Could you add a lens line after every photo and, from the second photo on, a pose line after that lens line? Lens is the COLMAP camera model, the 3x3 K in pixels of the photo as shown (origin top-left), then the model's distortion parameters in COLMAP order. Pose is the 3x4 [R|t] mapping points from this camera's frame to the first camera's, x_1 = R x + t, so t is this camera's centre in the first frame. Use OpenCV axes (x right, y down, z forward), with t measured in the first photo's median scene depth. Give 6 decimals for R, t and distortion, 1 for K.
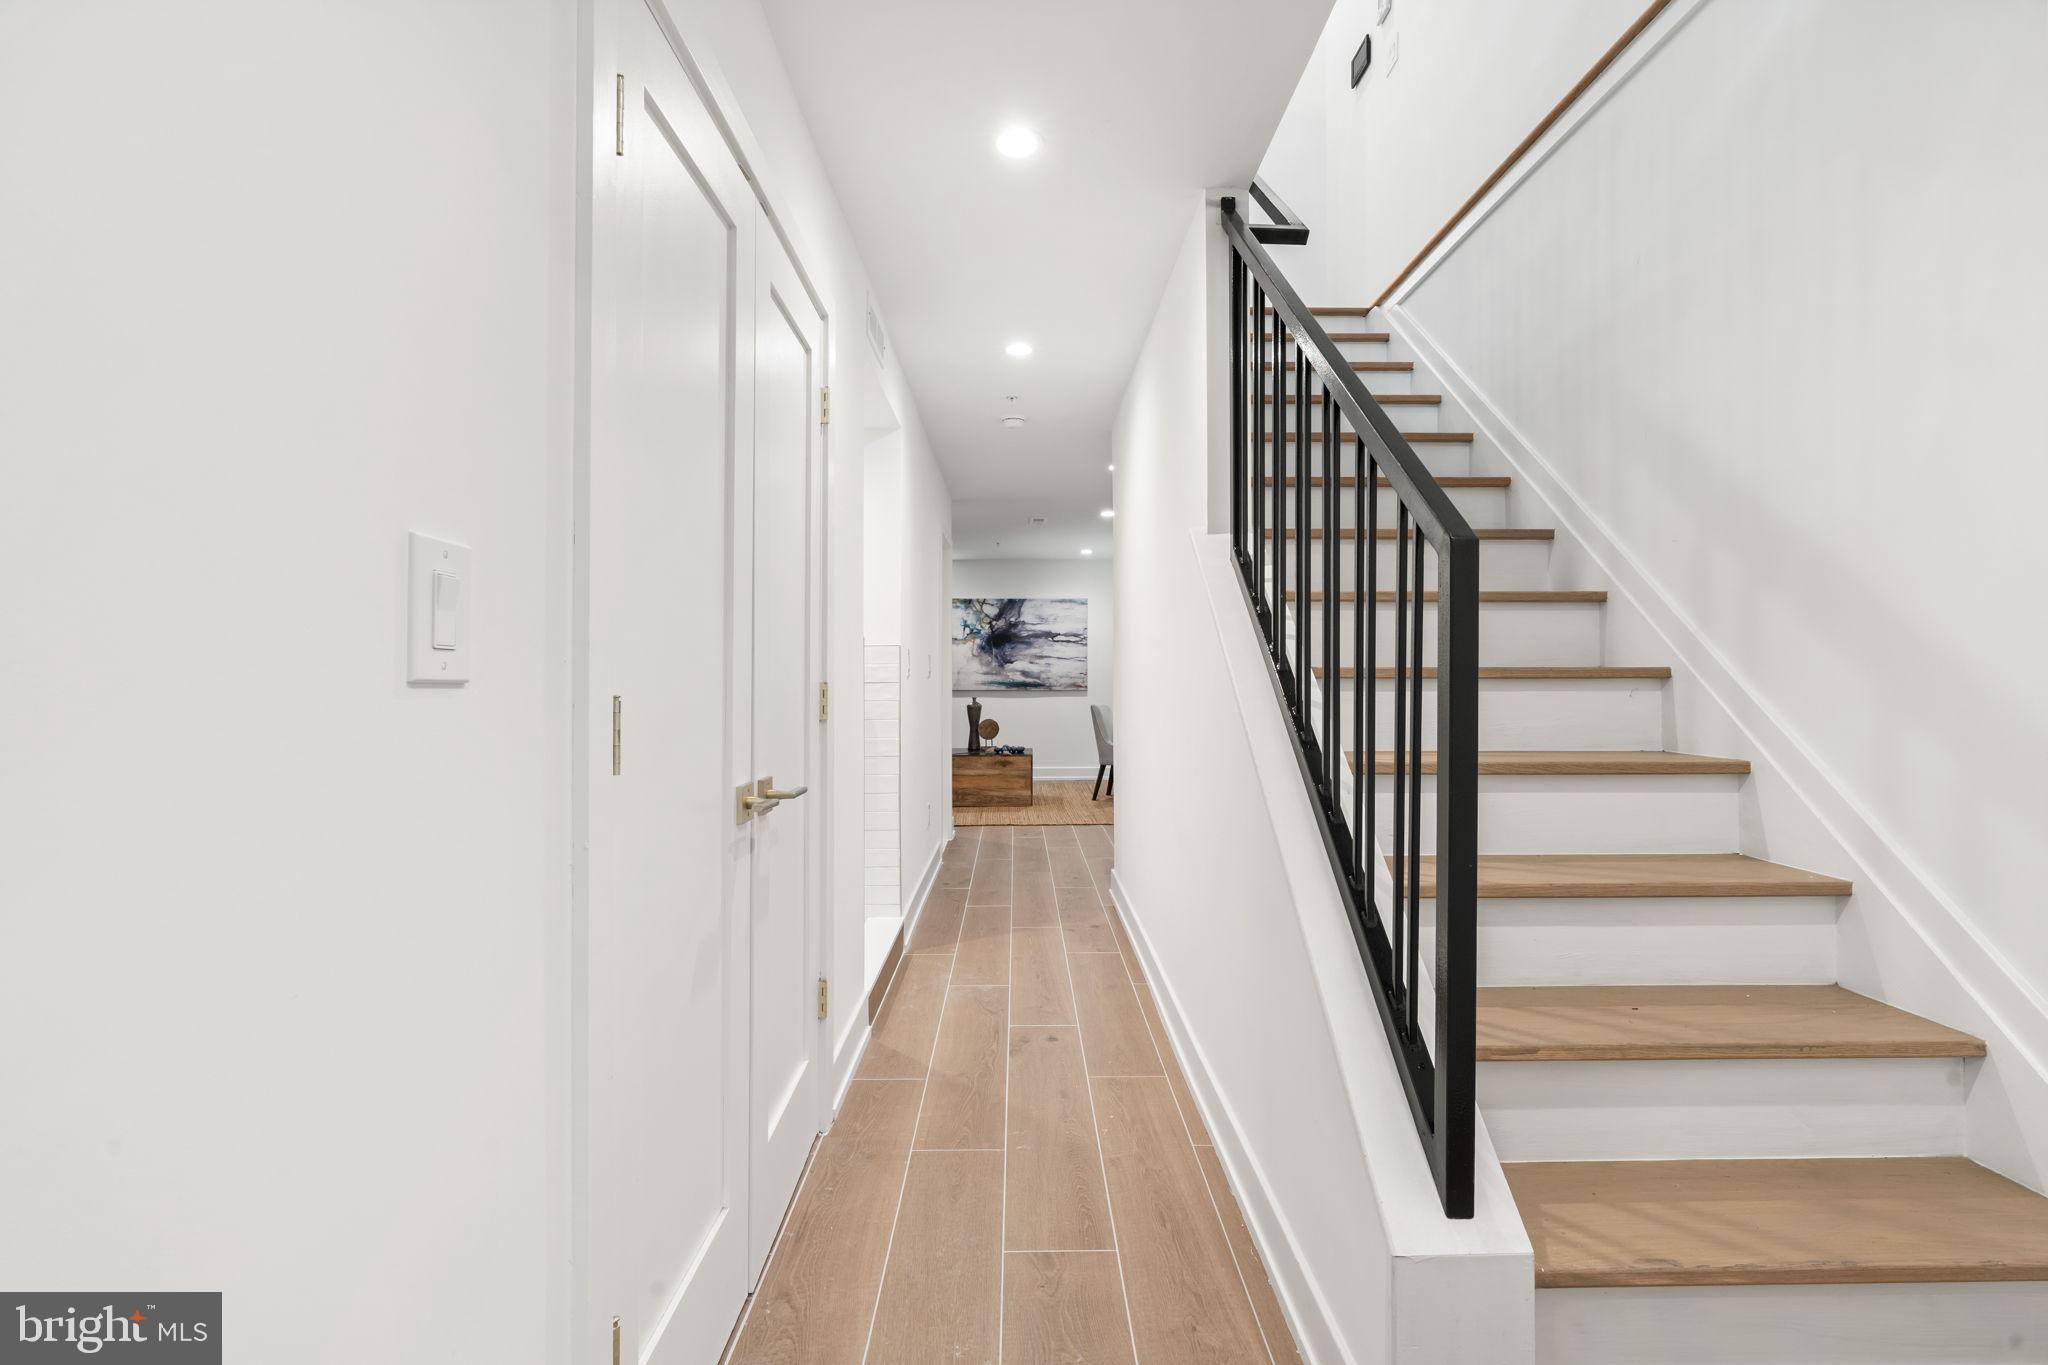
lens RADIAL K [[927.6, 0, 1026.4], [0, 927.6, 677.3], [0, 0, 1]] dist [-0.008295, 0.001899]
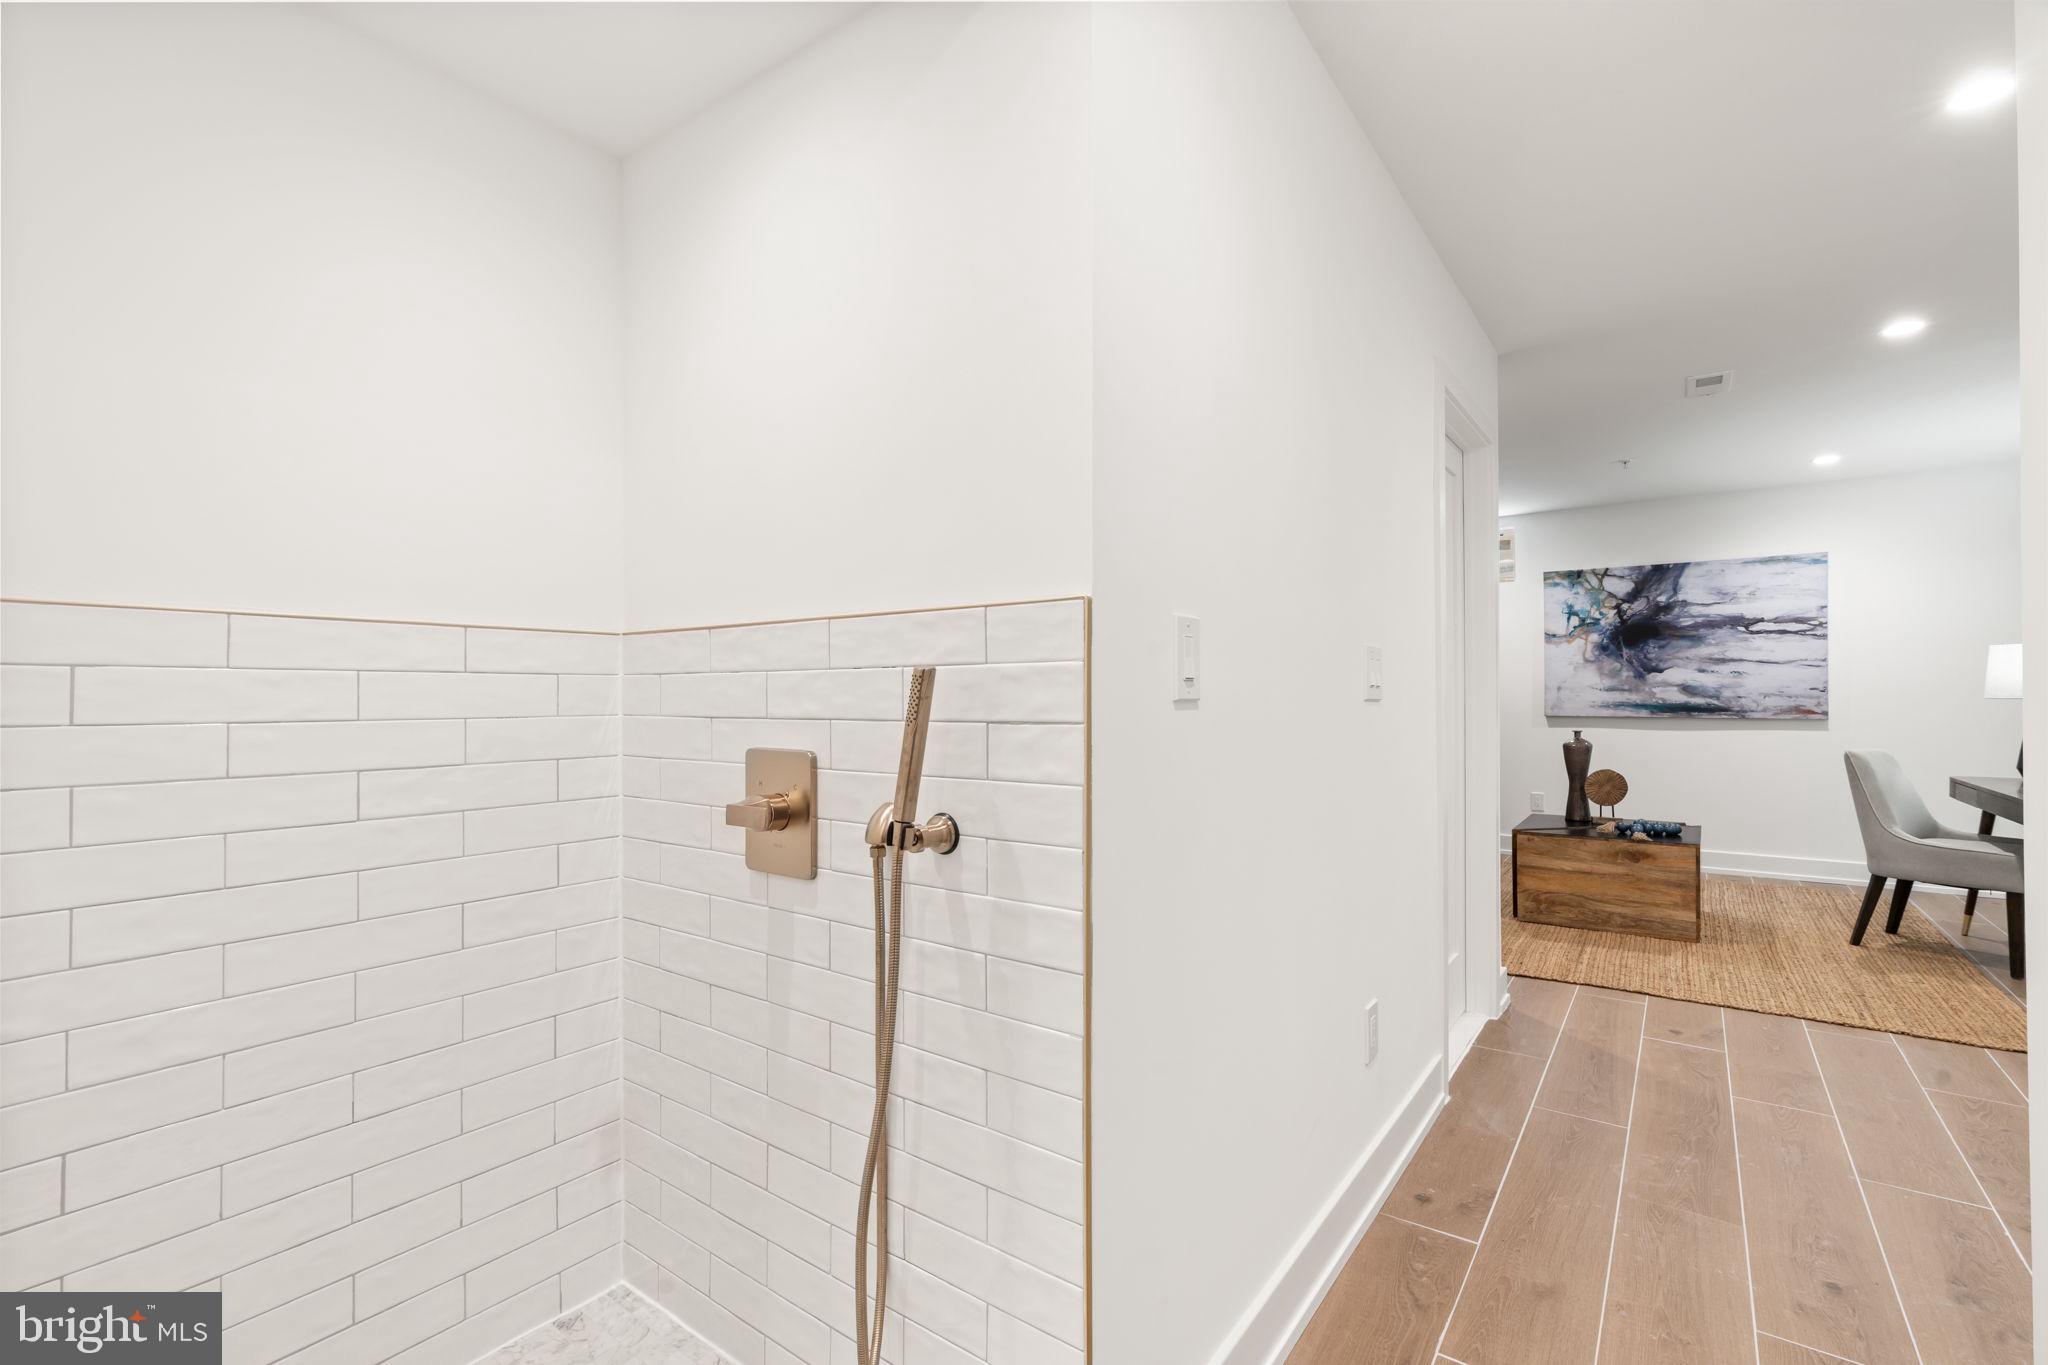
lens RADIAL K [[927.6, 0, 1011.0], [0, 927.6, 683.9], [0, 0, 1]] dist [-0.008295, 0.001899]
pose [[0.799023, -0.005576, -0.601275, 0.007830], [-0.000195, 0.999955, -0.009532, -0.001796], [0.601300, 0.007734, 0.798986, 0.277680]]
